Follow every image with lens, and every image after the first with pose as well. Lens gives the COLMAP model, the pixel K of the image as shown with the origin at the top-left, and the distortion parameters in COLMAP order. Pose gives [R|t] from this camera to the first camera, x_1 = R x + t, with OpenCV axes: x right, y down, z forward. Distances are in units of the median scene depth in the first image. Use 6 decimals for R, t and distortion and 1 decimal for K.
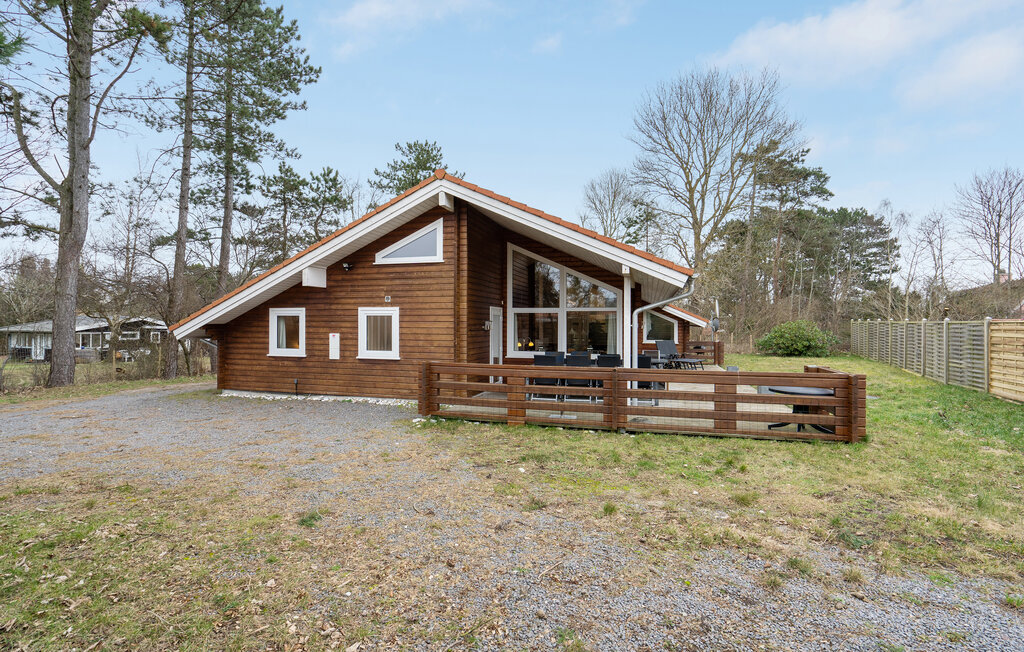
lens RADIAL K [[463.6, 0, 504.8], [0, 463.6, 327.3], [0, 0, 1]] dist [-0.002783, -0.001313]
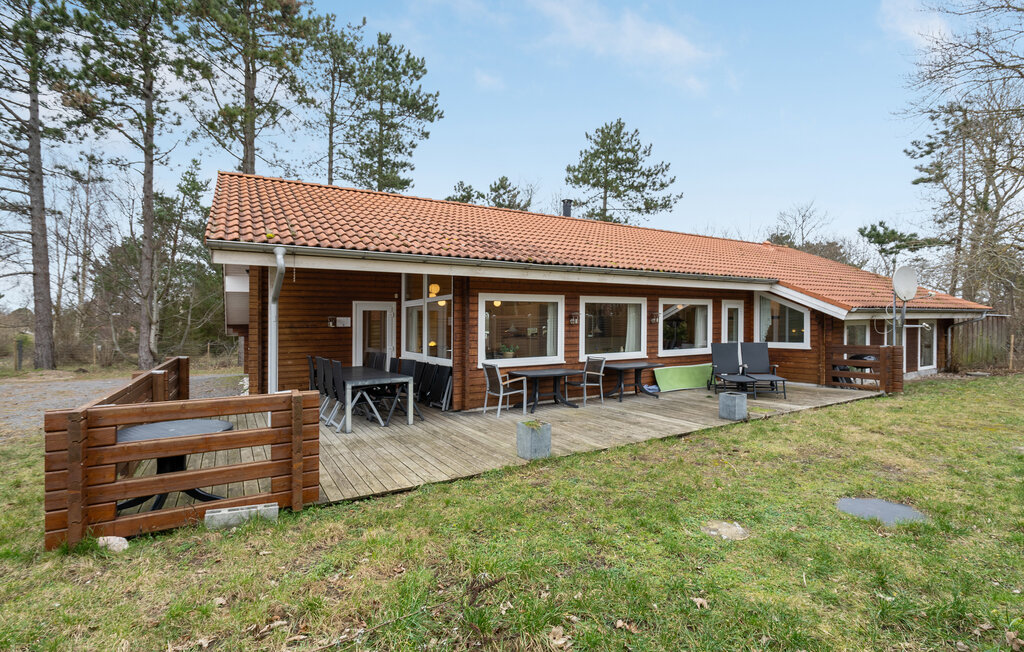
lens RADIAL K [[463.6, 0, 514.0], [0, 463.6, 322.4], [0, 0, 1]] dist [-0.002783, -0.001313]
pose [[0.731115, -0.015143, -0.682087, 0.311657], [0.009661, 0.999883, -0.011843, 0.004071], [0.682186, 0.002069, 0.731175, 0.202972]]
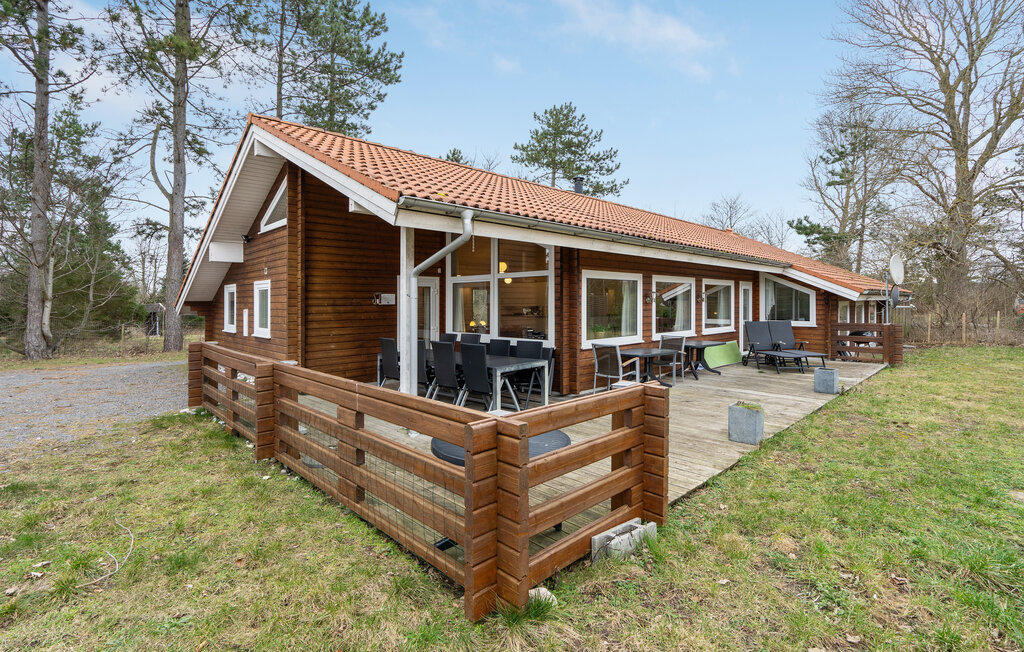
lens RADIAL K [[463.6, 0, 522.1], [0, 463.6, 298.5], [0, 0, 1]] dist [-0.002783, -0.001313]
pose [[0.873941, -0.012035, -0.485882, 0.207622], [0.005404, 0.999872, -0.015046, 0.002984], [0.486001, 0.010524, 0.873895, 0.147225]]
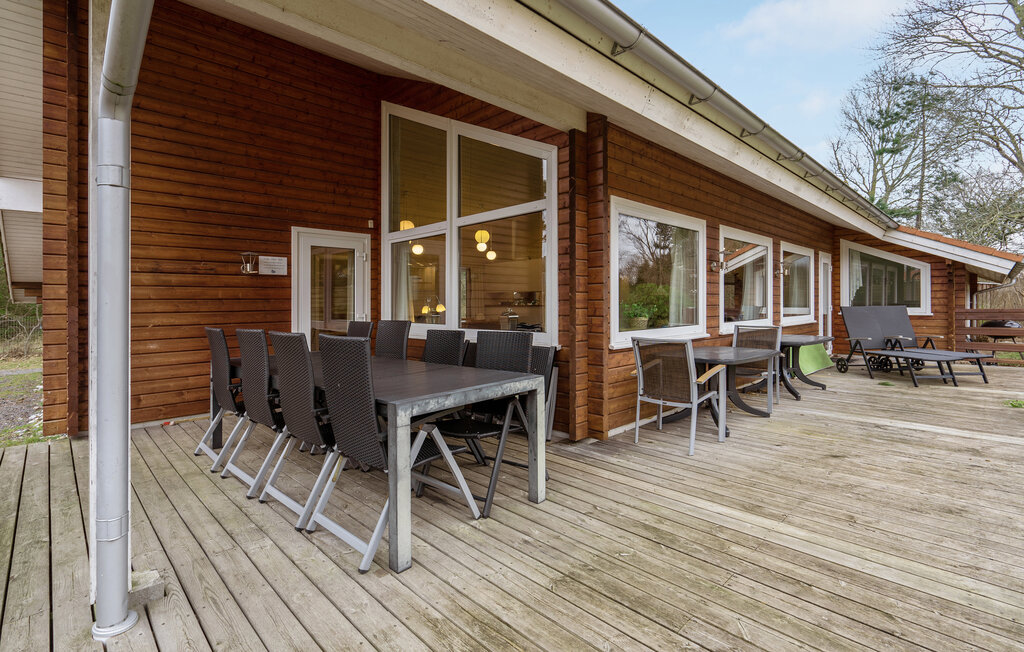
lens RADIAL K [[463.6, 0, 525.5], [0, 463.6, 306.6], [0, 0, 1]] dist [-0.002783, -0.001313]
pose [[0.877951, -0.007835, -0.478687, 0.154112], [0.009730, 0.999952, 0.001478, 0.014692], [0.478652, -0.005955, 0.877985, 0.258909]]
